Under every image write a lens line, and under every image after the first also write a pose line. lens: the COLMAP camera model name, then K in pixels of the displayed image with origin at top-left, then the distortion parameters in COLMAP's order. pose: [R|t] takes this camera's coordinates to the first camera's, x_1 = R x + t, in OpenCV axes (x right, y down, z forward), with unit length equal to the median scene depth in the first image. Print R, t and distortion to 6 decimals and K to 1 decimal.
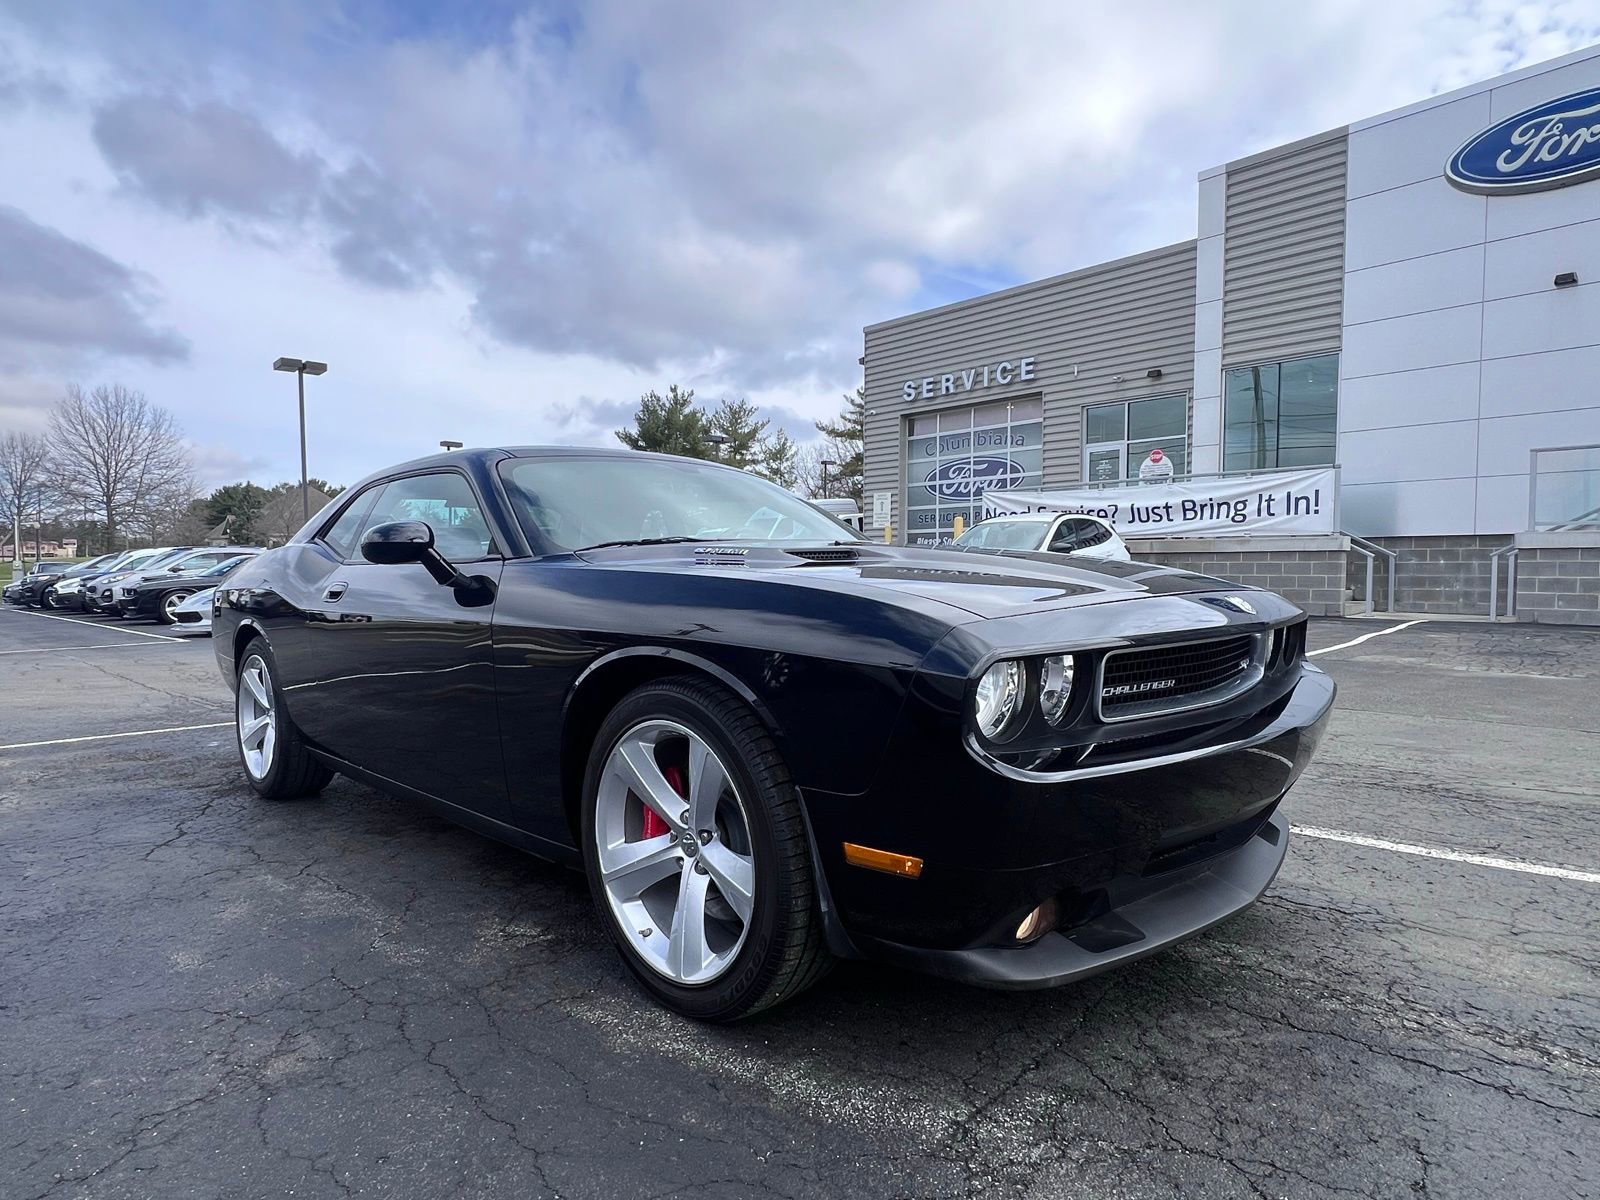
lens RADIAL K [[903.0, 0, 798.1], [0, 903.0, 606.6], [0, 0, 1]] dist [-0.000688, -0.000275]
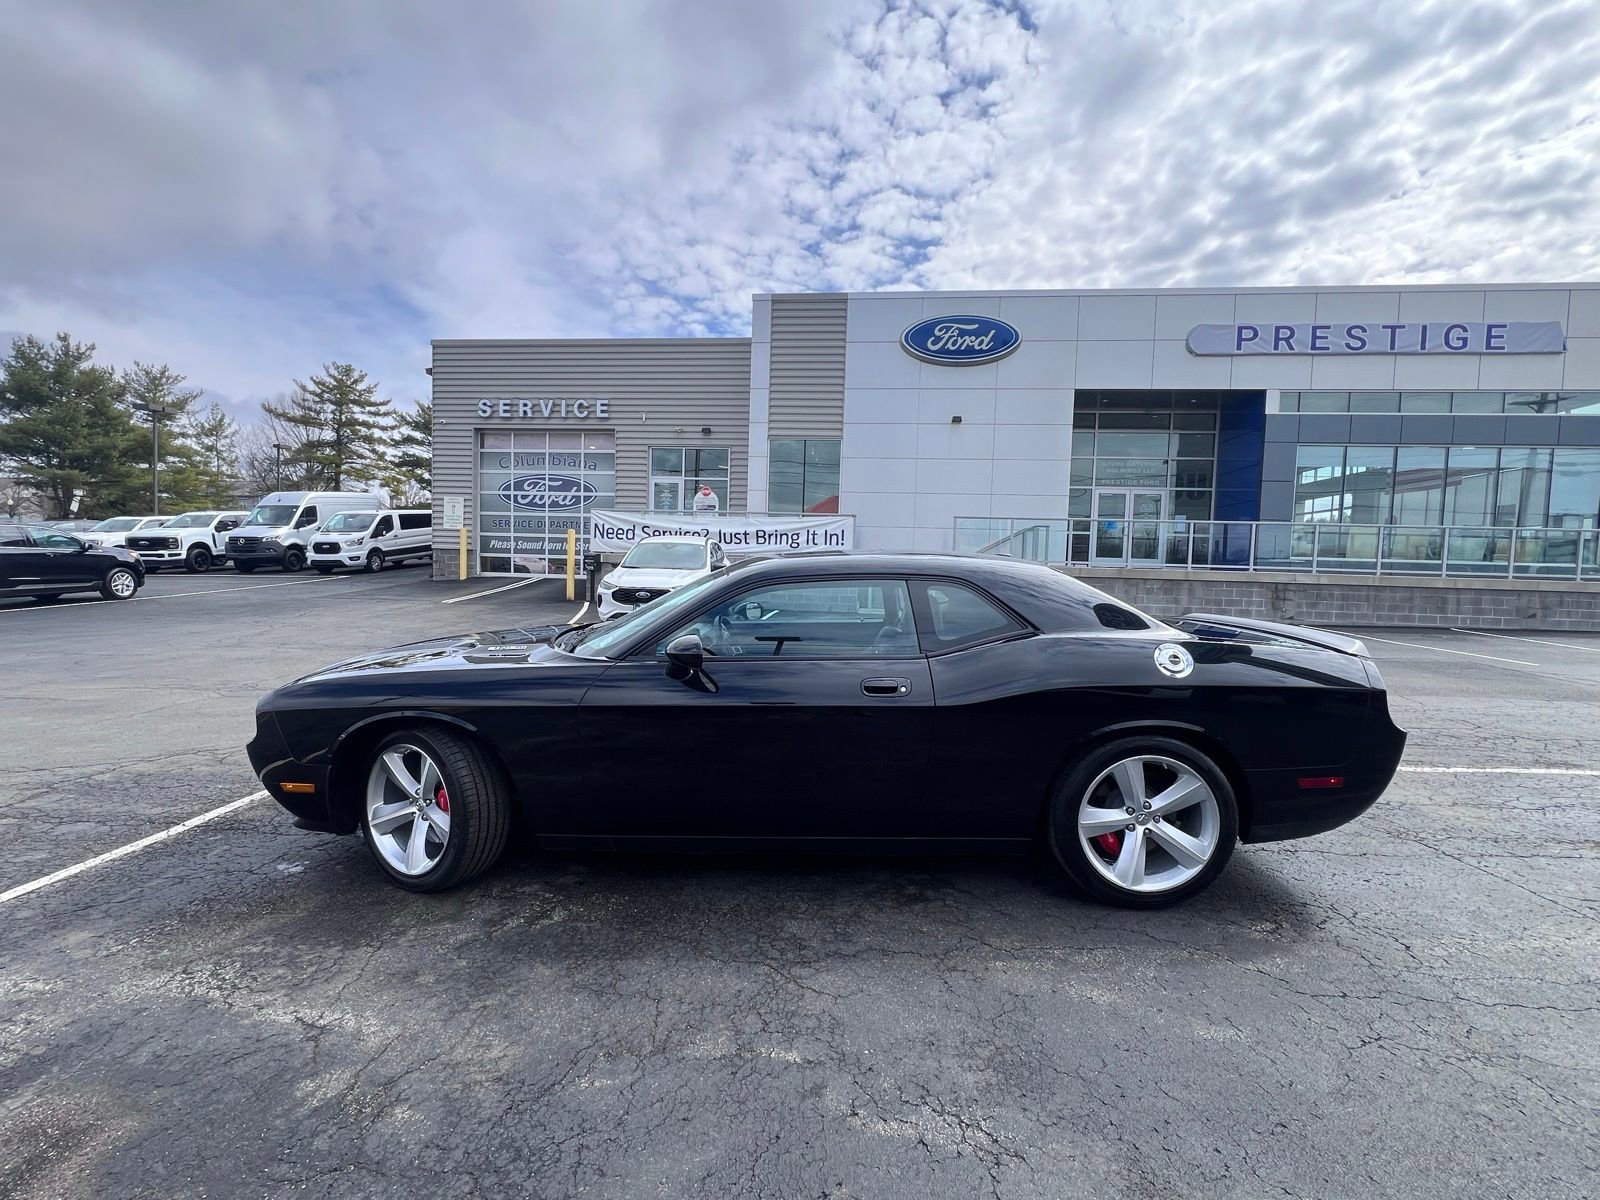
lens RADIAL K [[724.8, 0, 799.3], [0, 724.8, 604.0], [0, 0, 1]] dist [-0.000704, -0.000013]
pose [[0.758674, -0.015386, 0.651289, -0.302255], [-0.000979, 0.999693, 0.024757, -0.035120], [-0.651470, -0.019420, 0.758426, 0.114033]]
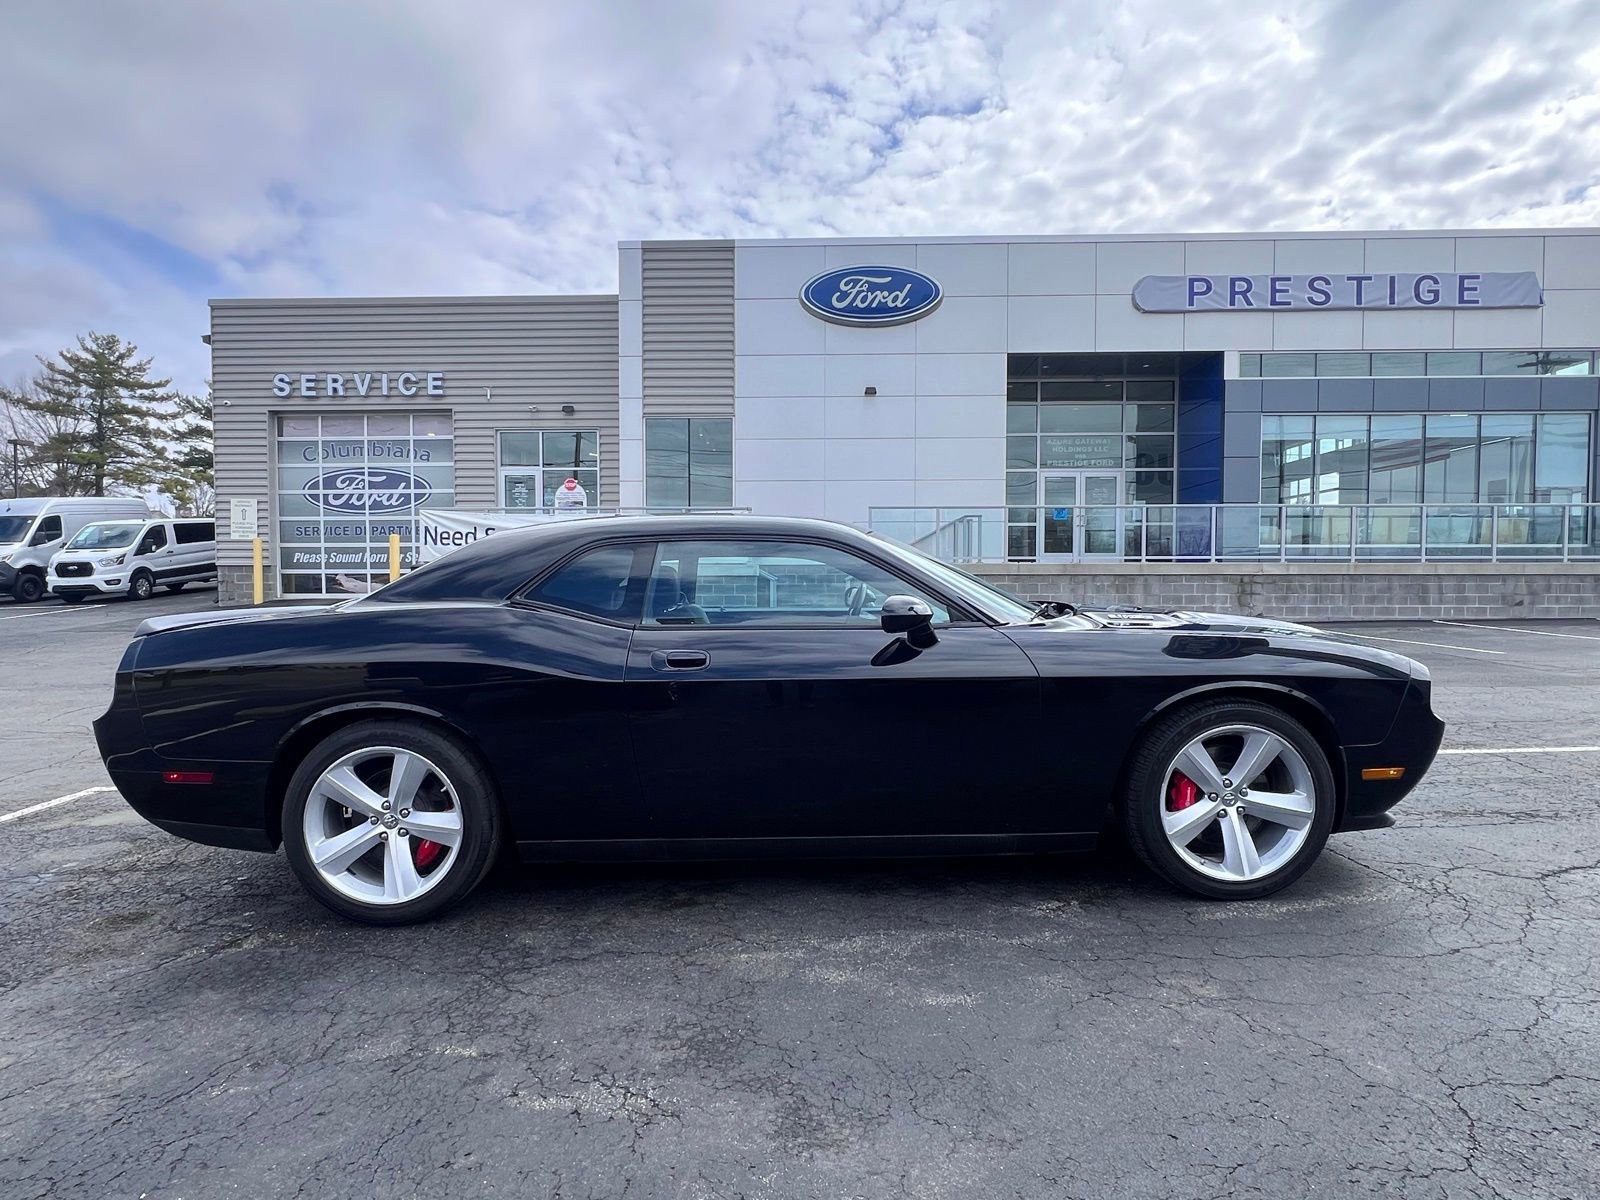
lens RADIAL K [[903.0, 0, 793.8], [0, 903.0, 610.9], [0, 0, 1]] dist [-0.000688, -0.000275]
pose [[0.702821, -0.026662, 0.710867, -0.280456], [0.031198, 0.999491, 0.006643, -0.017929], [-0.710682, 0.017509, 0.703295, 0.060424]]
